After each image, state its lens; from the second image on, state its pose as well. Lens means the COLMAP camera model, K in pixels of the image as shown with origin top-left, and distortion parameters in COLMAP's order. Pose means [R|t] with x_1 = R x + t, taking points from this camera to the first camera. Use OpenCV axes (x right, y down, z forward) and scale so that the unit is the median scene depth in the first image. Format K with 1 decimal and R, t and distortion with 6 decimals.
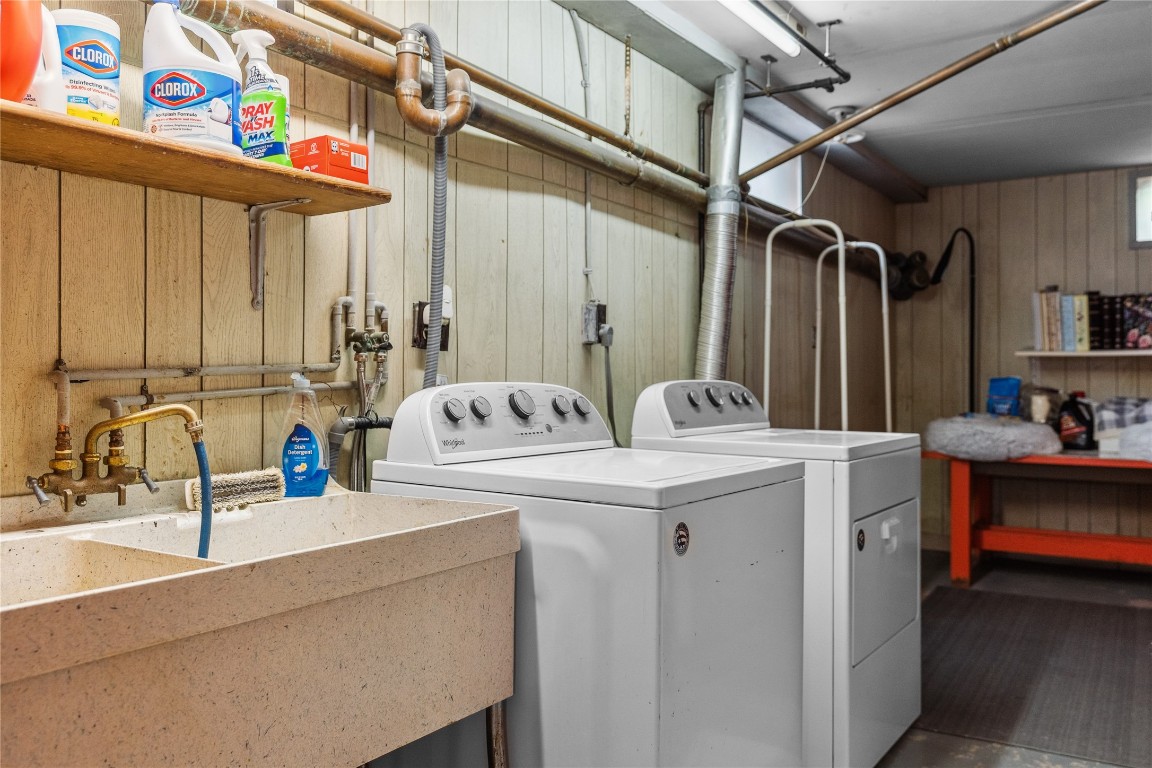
lens RADIAL K [[937.3, 0, 574.8], [0, 937.3, 381.0], [0, 0, 1]] dist [0.013830, 0.001719]
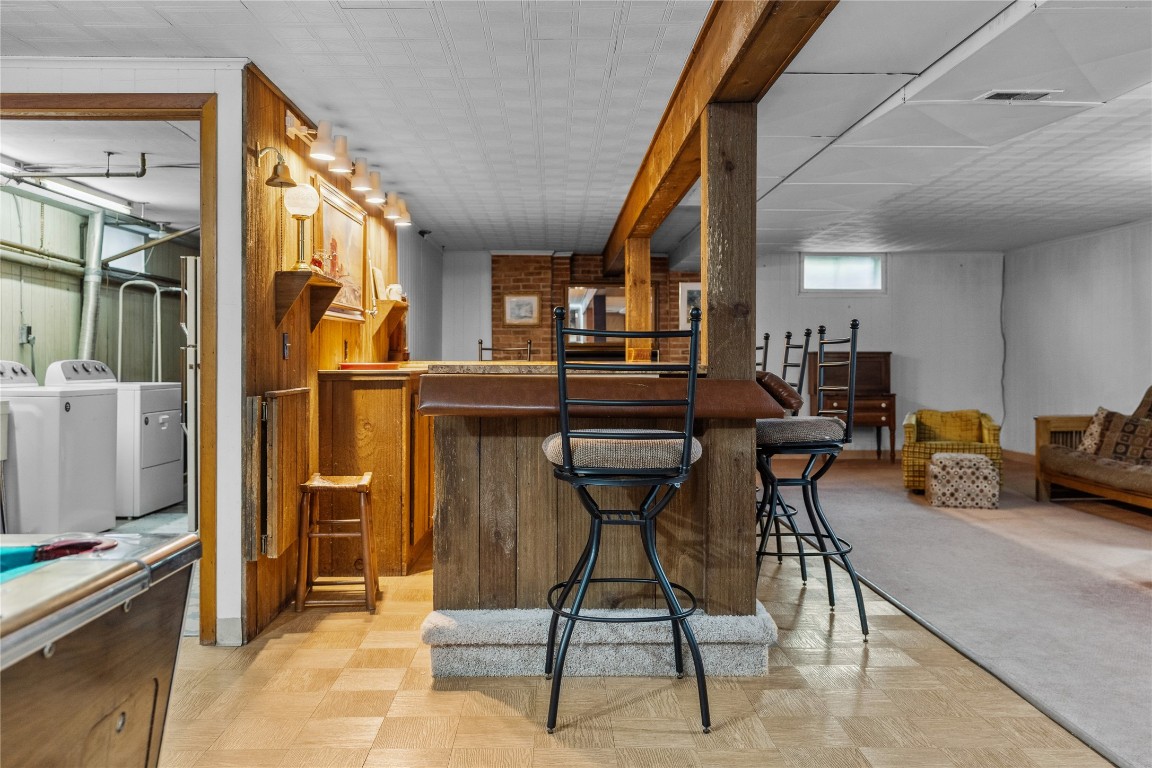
lens RADIAL K [[937.3, 0, 562.6], [0, 937.3, 360.4], [0, 0, 1]] dist [0.013830, 0.001719]
pose [[0.832683, 0.000705, 0.553749, -0.149666], [0.000324, 0.999998, -0.001760, 0.004699], [-0.553750, 0.001644, 0.832682, -1.516517]]
